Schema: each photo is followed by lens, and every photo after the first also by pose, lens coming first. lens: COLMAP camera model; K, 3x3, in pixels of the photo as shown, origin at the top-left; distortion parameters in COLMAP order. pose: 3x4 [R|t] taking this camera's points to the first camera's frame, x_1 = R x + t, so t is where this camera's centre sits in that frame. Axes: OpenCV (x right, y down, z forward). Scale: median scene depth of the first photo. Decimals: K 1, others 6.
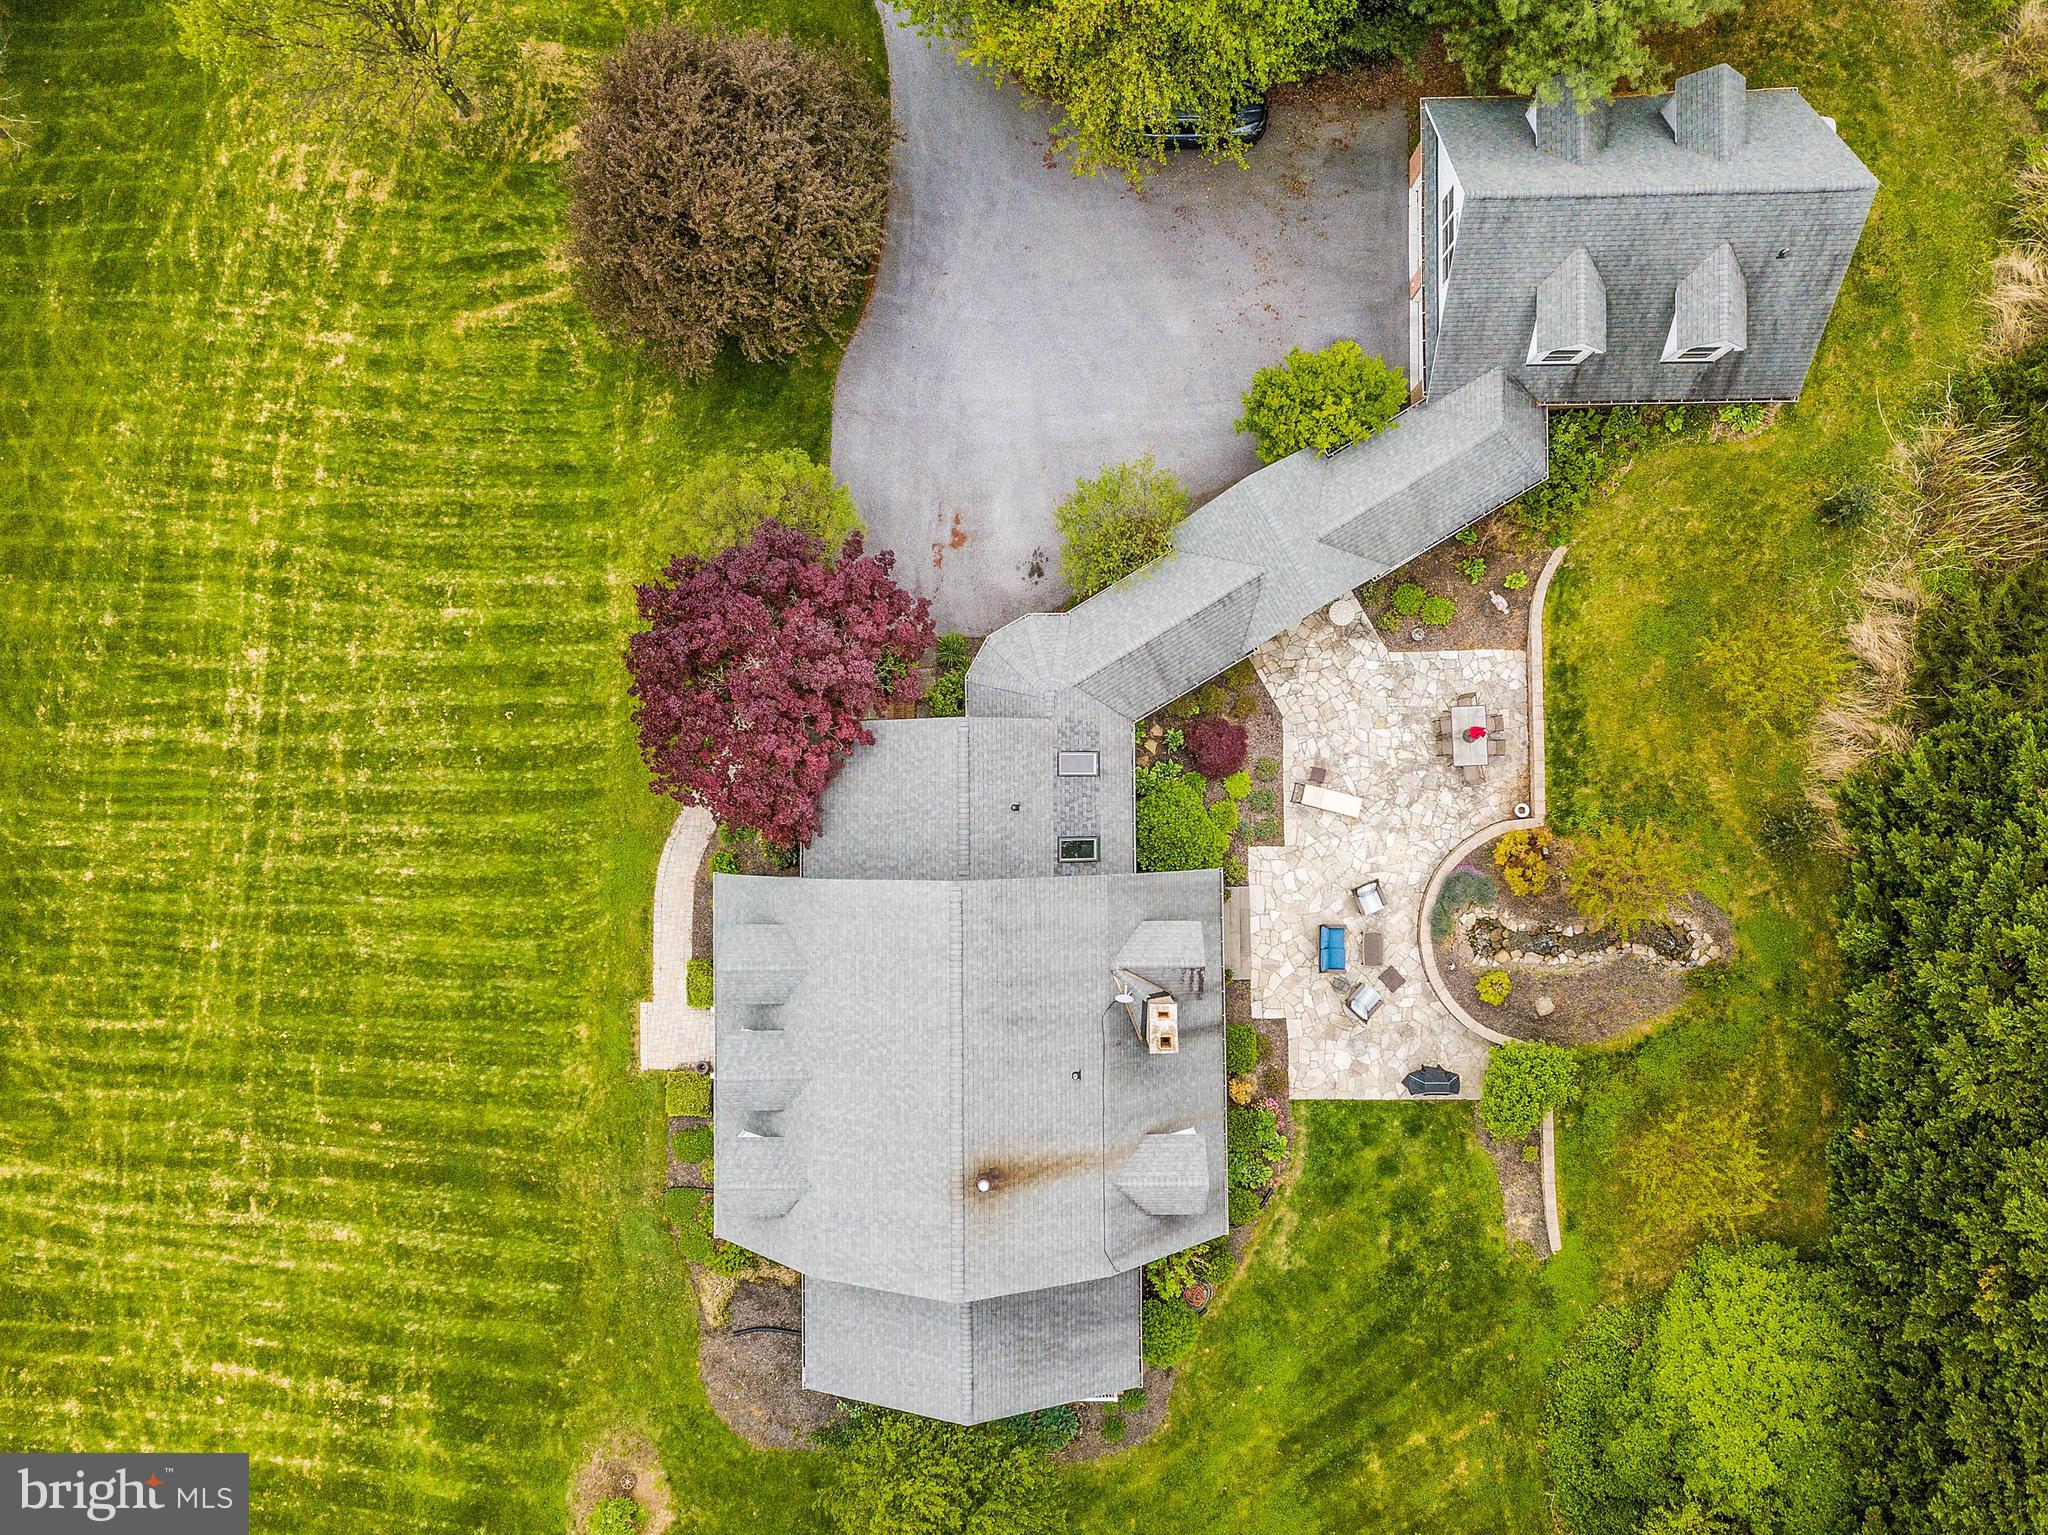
lens RADIAL K [[1556.8, 0, 1024.0], [0, 1556.8, 767.5], [0, 0, 1]] dist [0.041081, -0.006023]
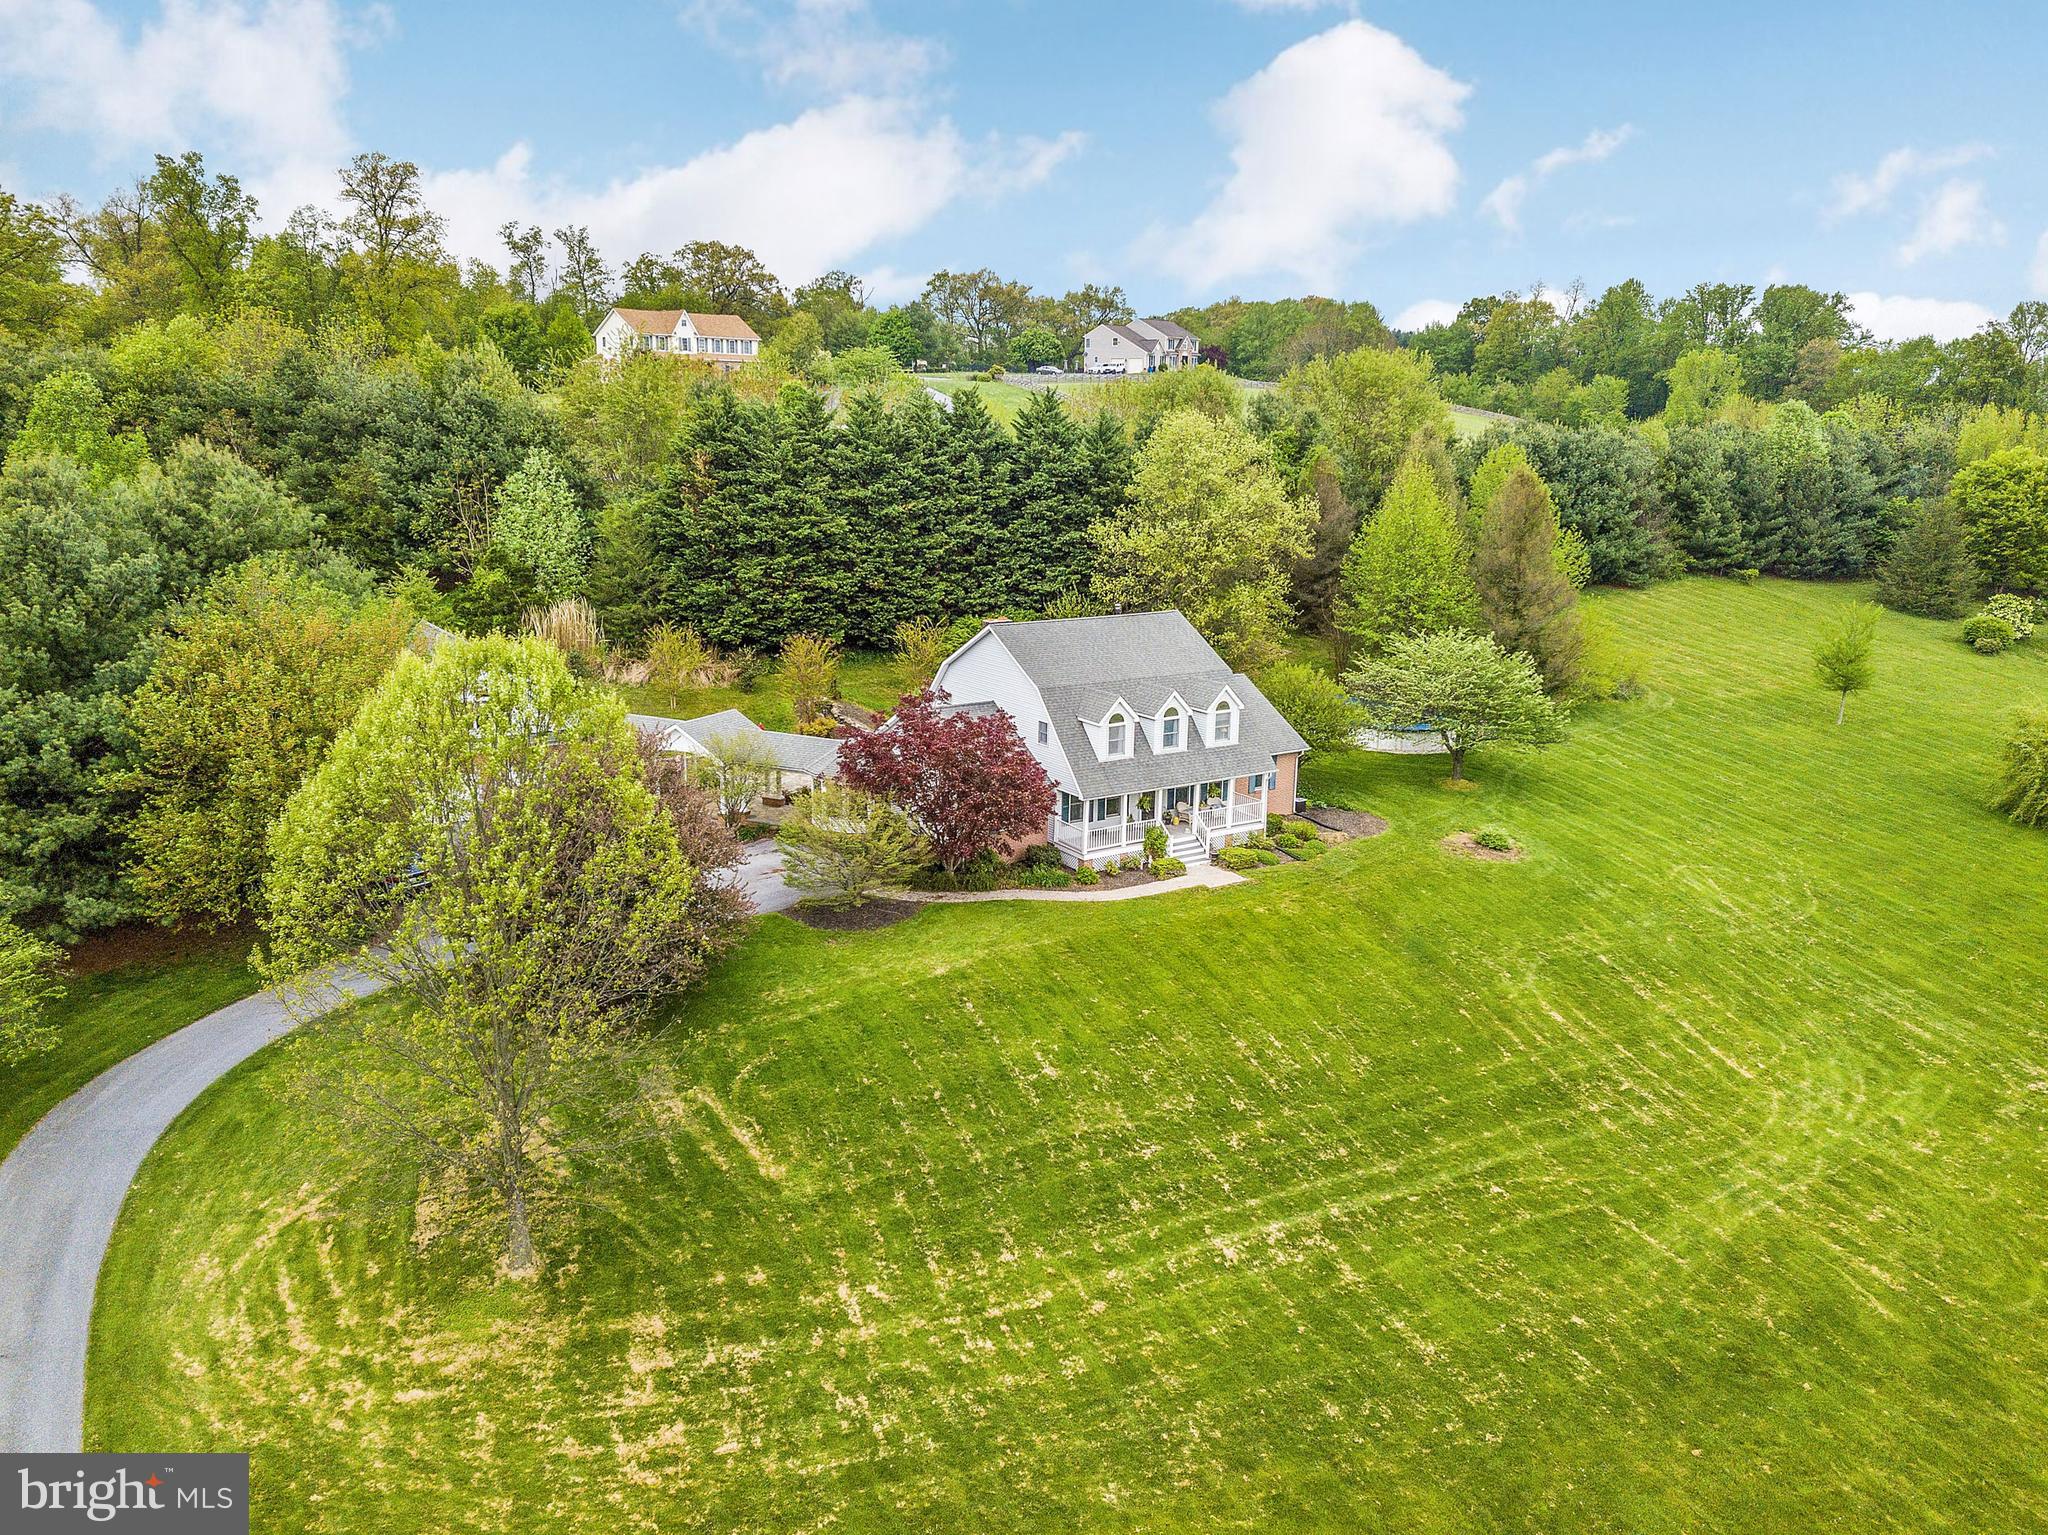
lens RADIAL K [[1556.8, 0, 1024.0], [0, 1556.8, 767.5], [0, 0, 1]] dist [0.041081, -0.006023]
pose [[-0.545747, -0.196427, 0.814602, -1.066813], [0.837538, -0.097384, 0.537630, -0.593494], [-0.026276, 0.975670, 0.217662, 0.564148]]
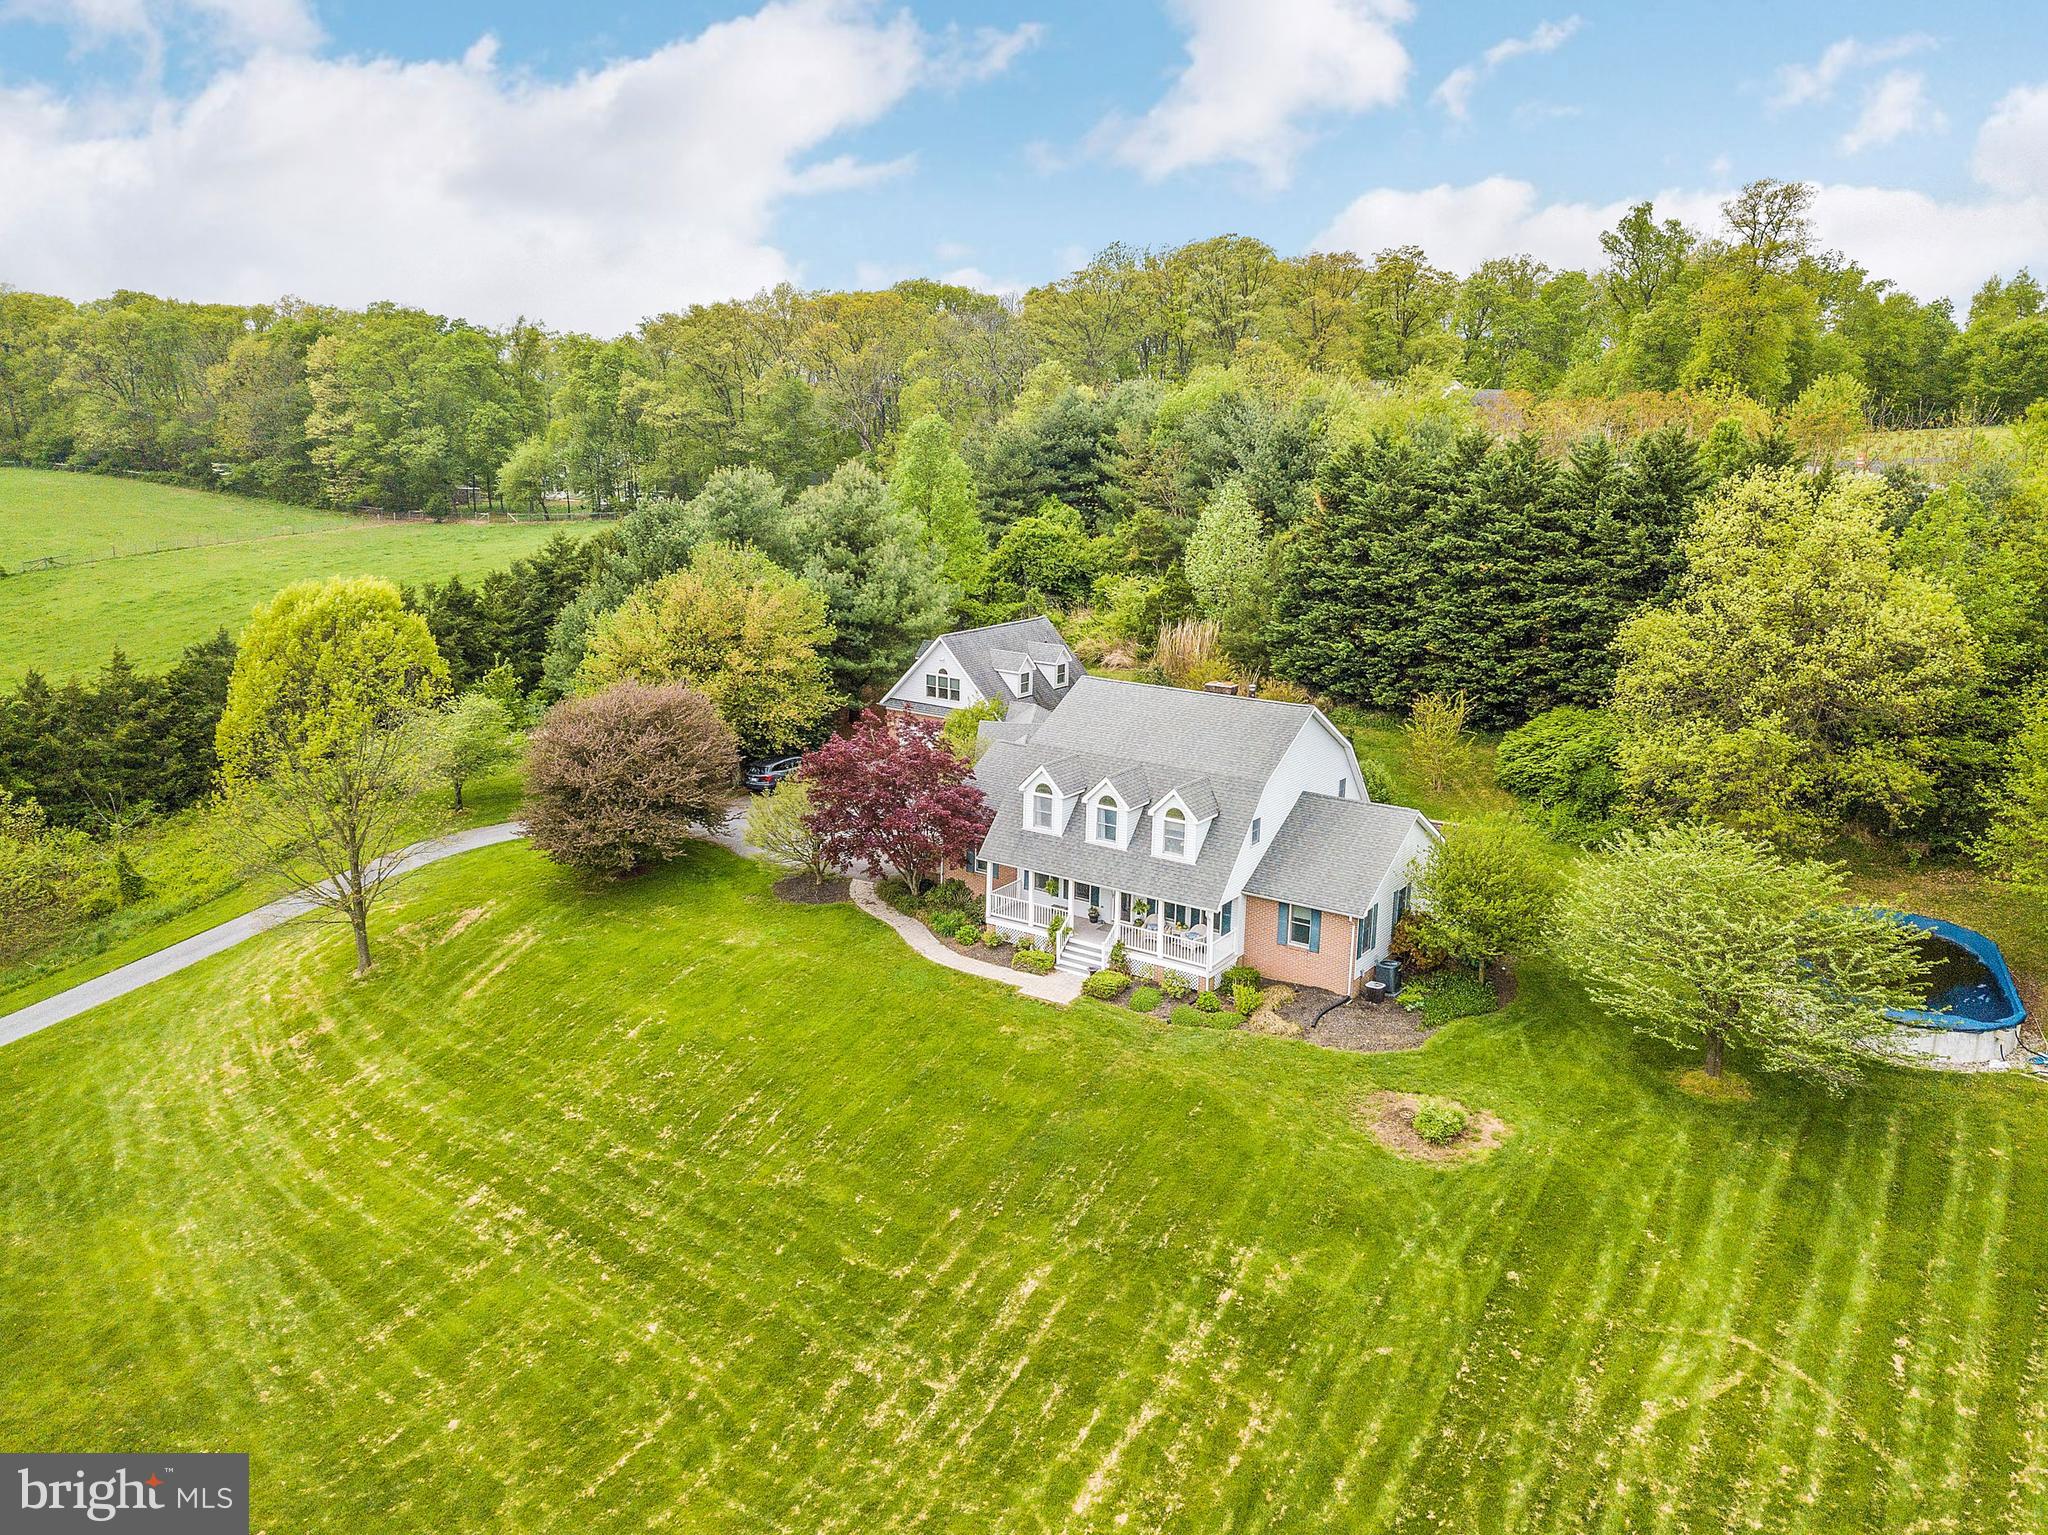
lens RADIAL K [[1556.8, 0, 1024.0], [0, 1556.8, 767.5], [0, 0, 1]] dist [0.041081, -0.006023]
pose [[0.572395, -0.180714, 0.799816, -1.015703], [0.819420, 0.162023, -0.549817, 0.683753], [-0.030229, 0.970098, 0.240822, 0.505544]]
